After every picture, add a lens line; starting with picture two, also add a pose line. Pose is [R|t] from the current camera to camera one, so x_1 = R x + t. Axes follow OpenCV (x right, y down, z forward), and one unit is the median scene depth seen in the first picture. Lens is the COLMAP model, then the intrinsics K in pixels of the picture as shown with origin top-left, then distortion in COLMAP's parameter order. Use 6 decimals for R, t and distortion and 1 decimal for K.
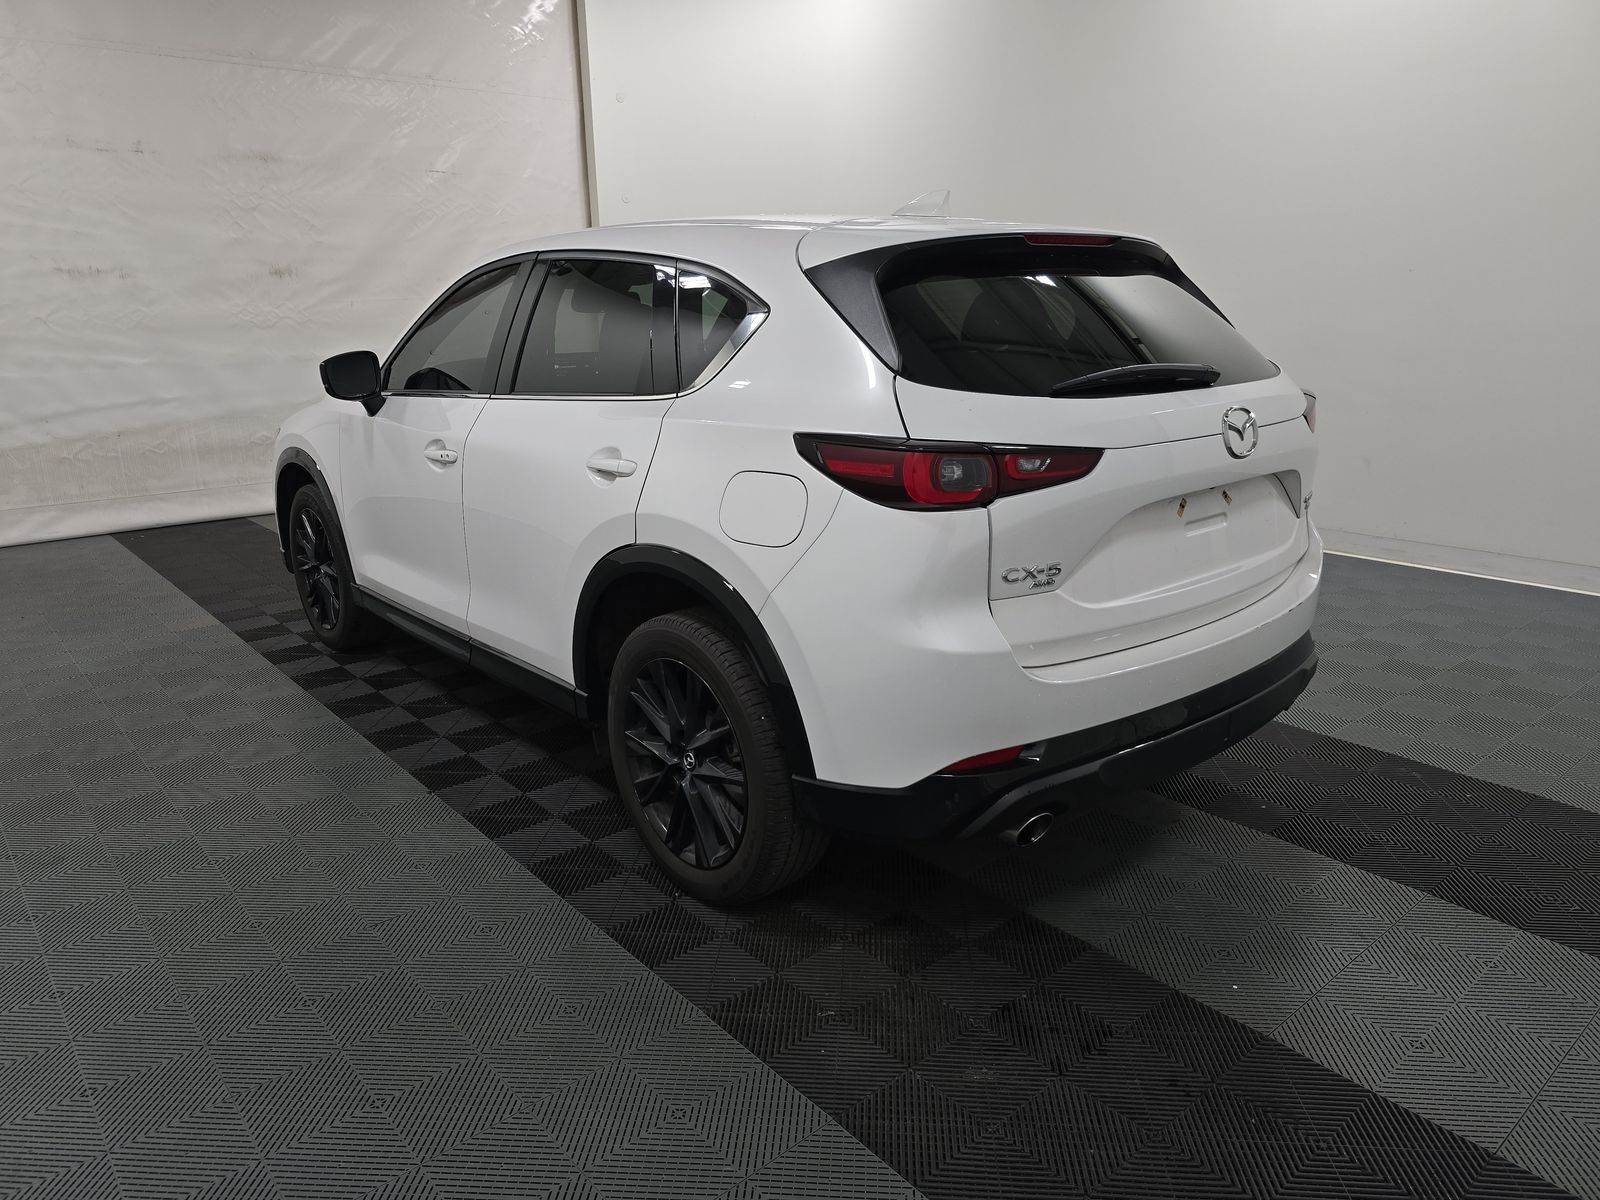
lens RADIAL K [[1065.5, 0, 807.1], [0, 1065.5, 596.0], [0, 0, 1]] dist [0.015566, -0.015543]
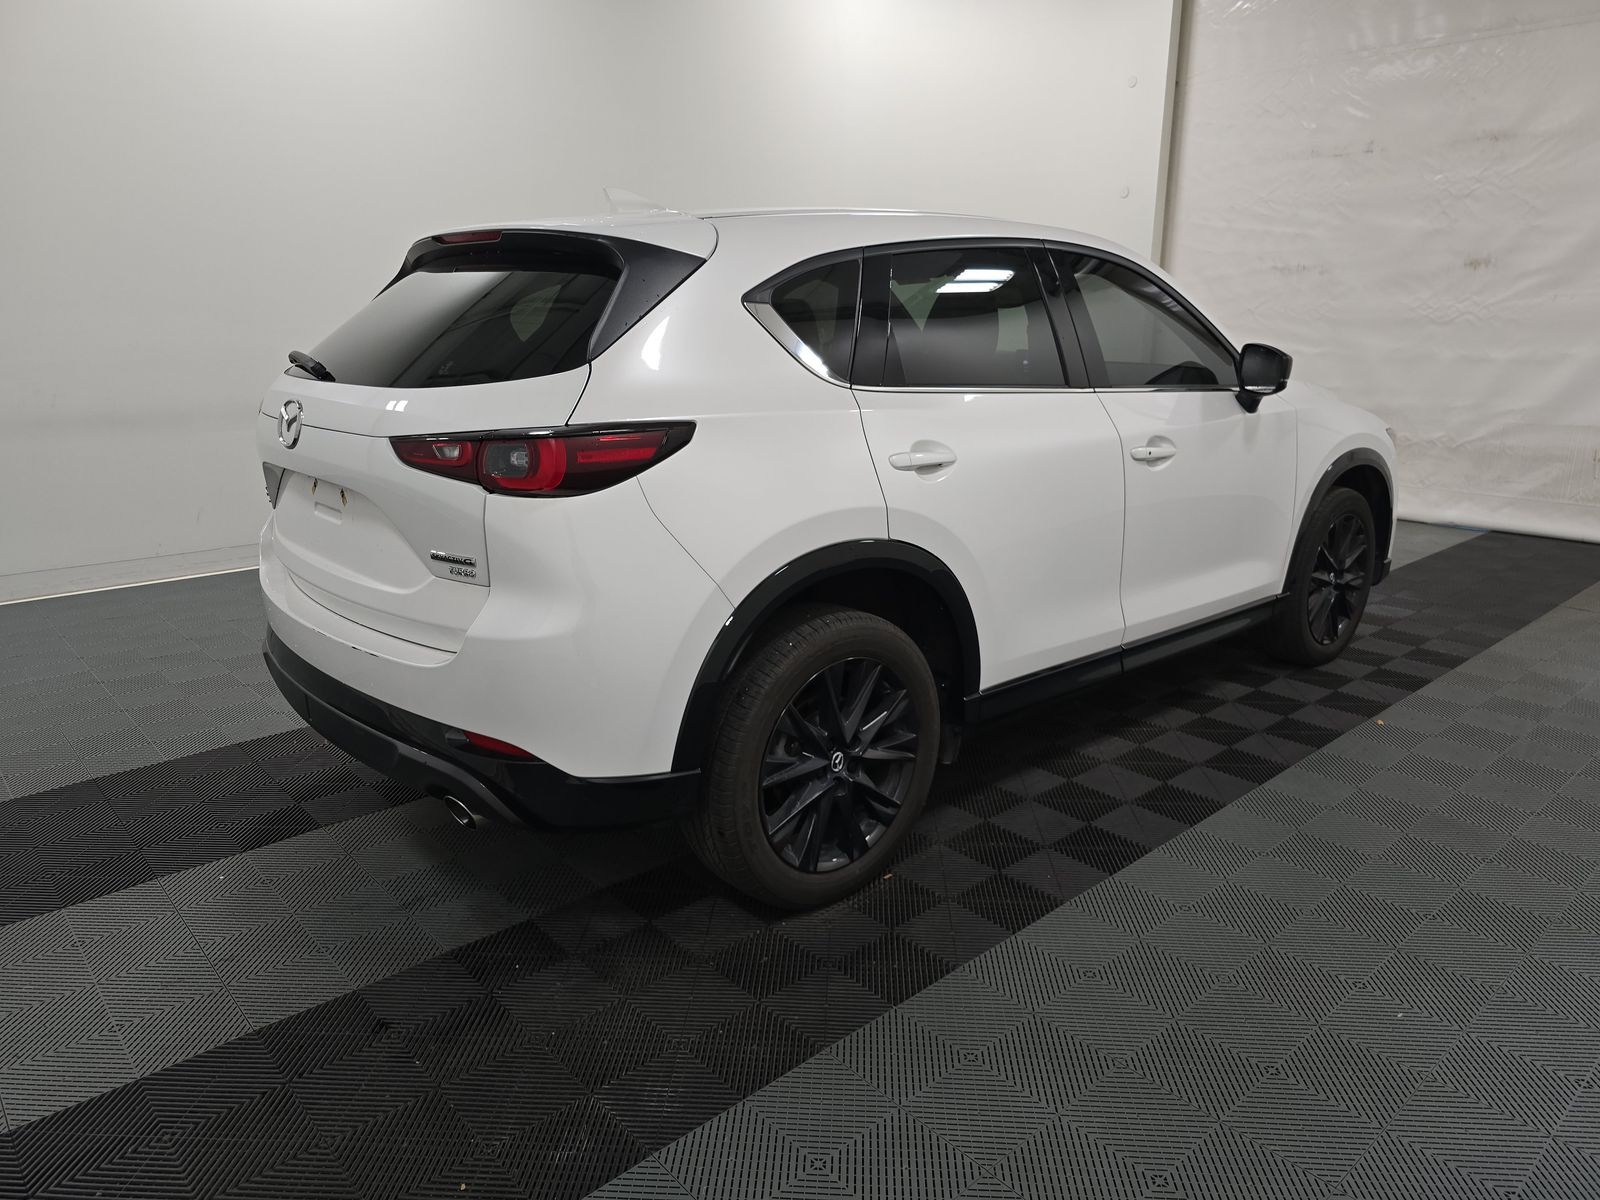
lens RADIAL K [[1065.5, 0, 786.9], [0, 1065.5, 605.1], [0, 0, 1]] dist [0.015566, -0.015543]
pose [[0.009399, 0.278867, -0.960284, 0.508466], [-0.265529, 0.926546, 0.266471, -0.135122], [0.964057, 0.252479, 0.082756, 0.486893]]
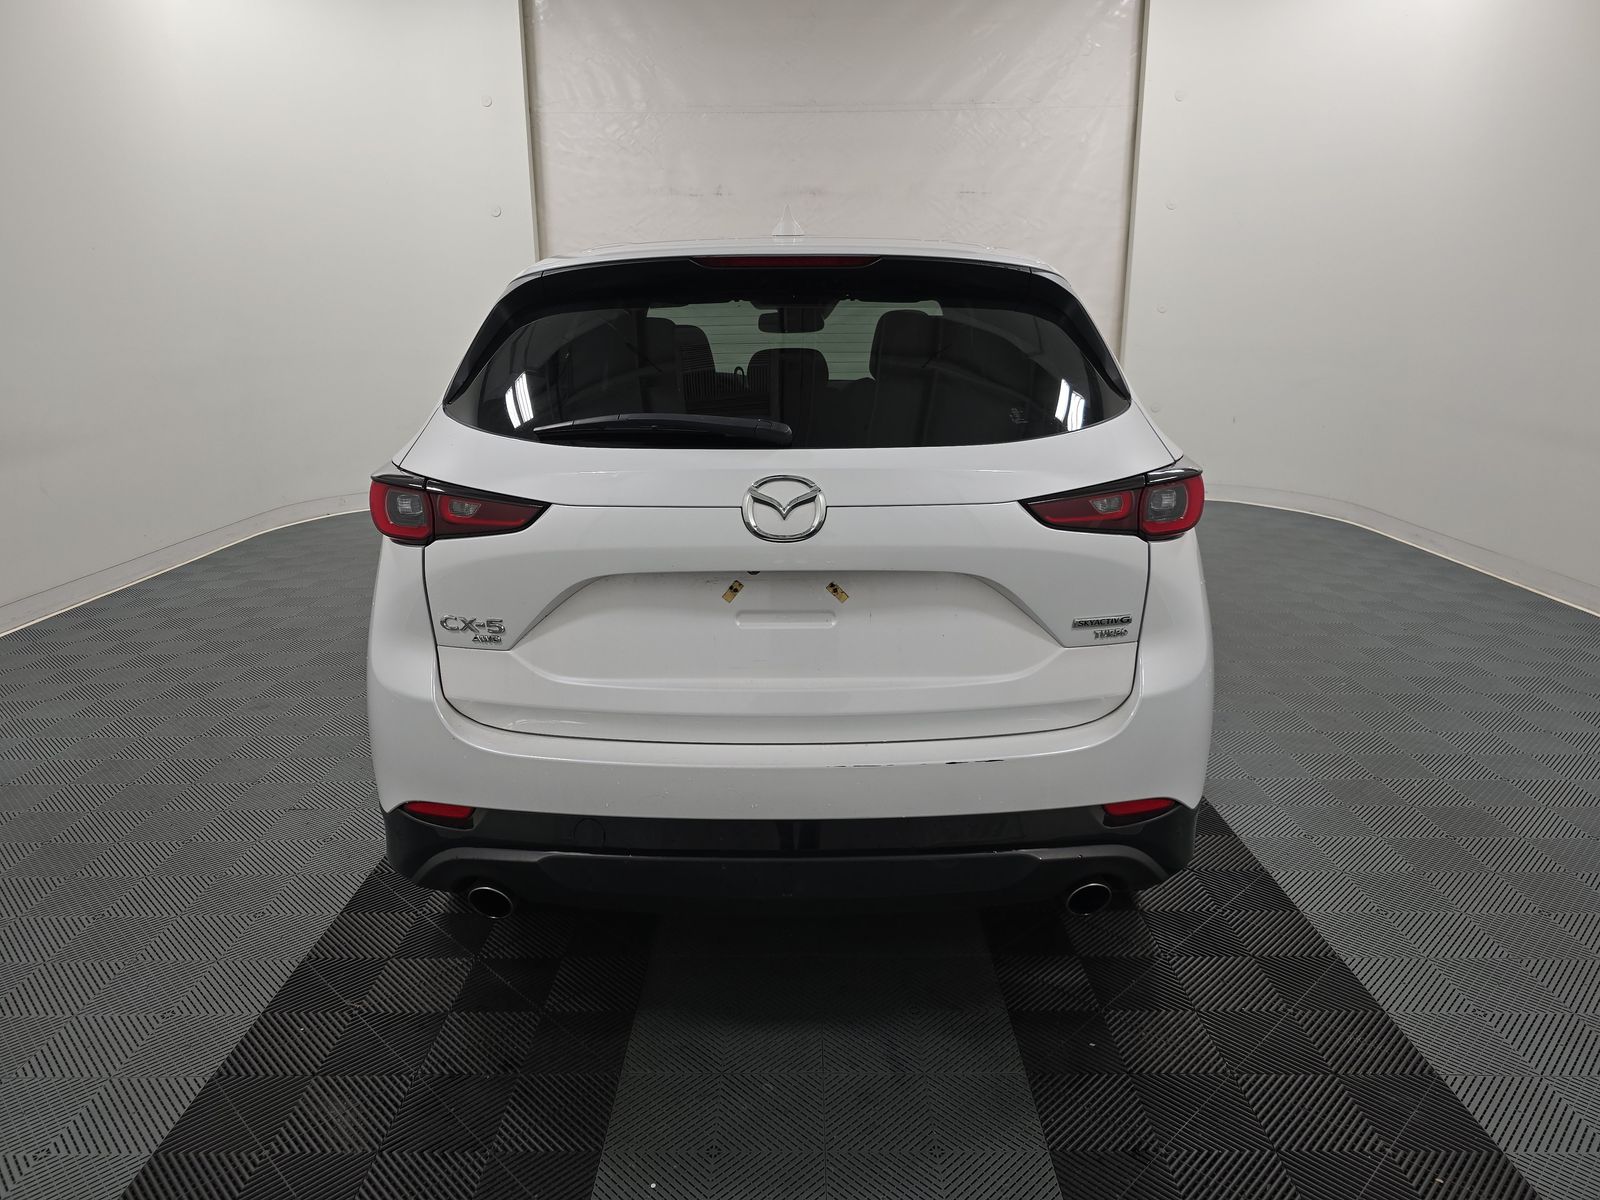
lens RADIAL K [[1065.5, 0, 796.4], [0, 1065.5, 610.2], [0, 0, 1]] dist [0.015566, -0.015543]
pose [[0.741582, 0.182259, -0.645630, 0.330765], [-0.179905, 0.981166, 0.070337, -0.048962], [0.646290, 0.063991, 0.760404, 0.155329]]
